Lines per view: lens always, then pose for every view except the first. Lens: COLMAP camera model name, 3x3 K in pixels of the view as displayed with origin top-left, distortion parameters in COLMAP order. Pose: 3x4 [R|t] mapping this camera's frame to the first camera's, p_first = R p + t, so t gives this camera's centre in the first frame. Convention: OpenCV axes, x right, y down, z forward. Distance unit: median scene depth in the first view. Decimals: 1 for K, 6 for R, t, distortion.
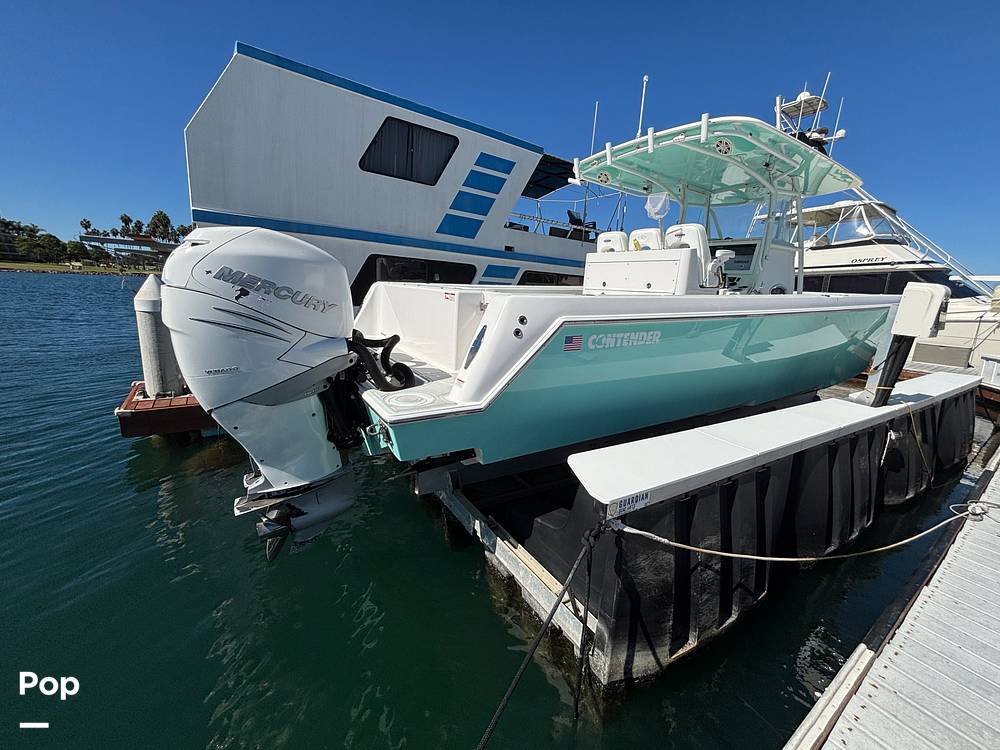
lens RADIAL K [[401.9, 0, 500.0], [0, 401.9, 375.0], [0, 0, 1]] dist [-0.001431, -0.000408]
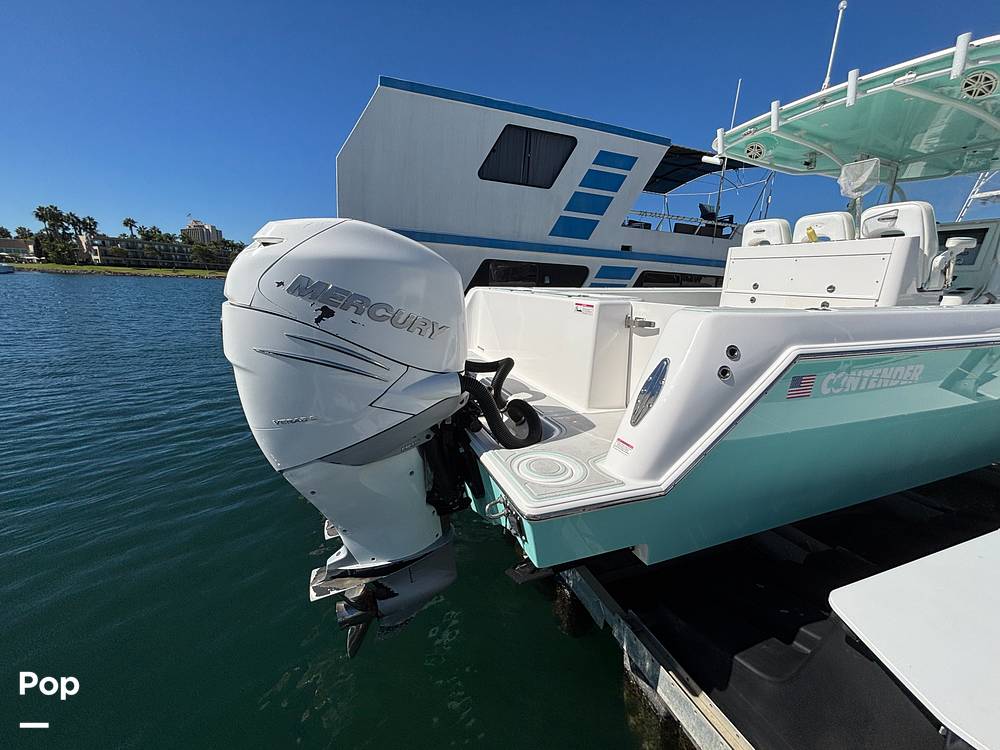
lens RADIAL K [[400.0, 0, 500.0], [0, 400.0, 375.0], [0, 0, 1]] dist [0.000073, 0.000302]
pose [[0.983899, 0.030862, -0.176039, -0.141657], [-0.030610, 0.999523, 0.004145, -0.069810], [0.176083, 0.001310, 0.984375, 0.240806]]
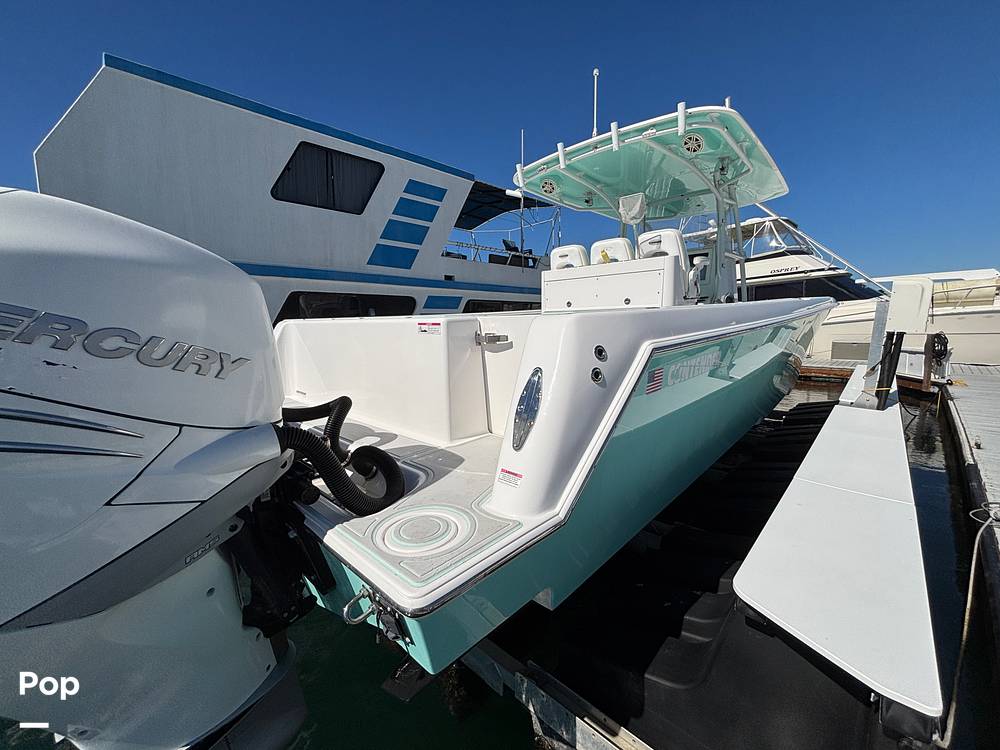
lens RADIAL K [[401.9, 0, 500.0], [0, 401.9, 375.0], [0, 0, 1]] dist [-0.001431, -0.000408]
pose [[0.965804, -0.106435, 0.236421, -0.171416], [0.124727, 0.990140, -0.063768, -0.063898], [-0.227303, 0.091075, 0.969556, 0.345771]]
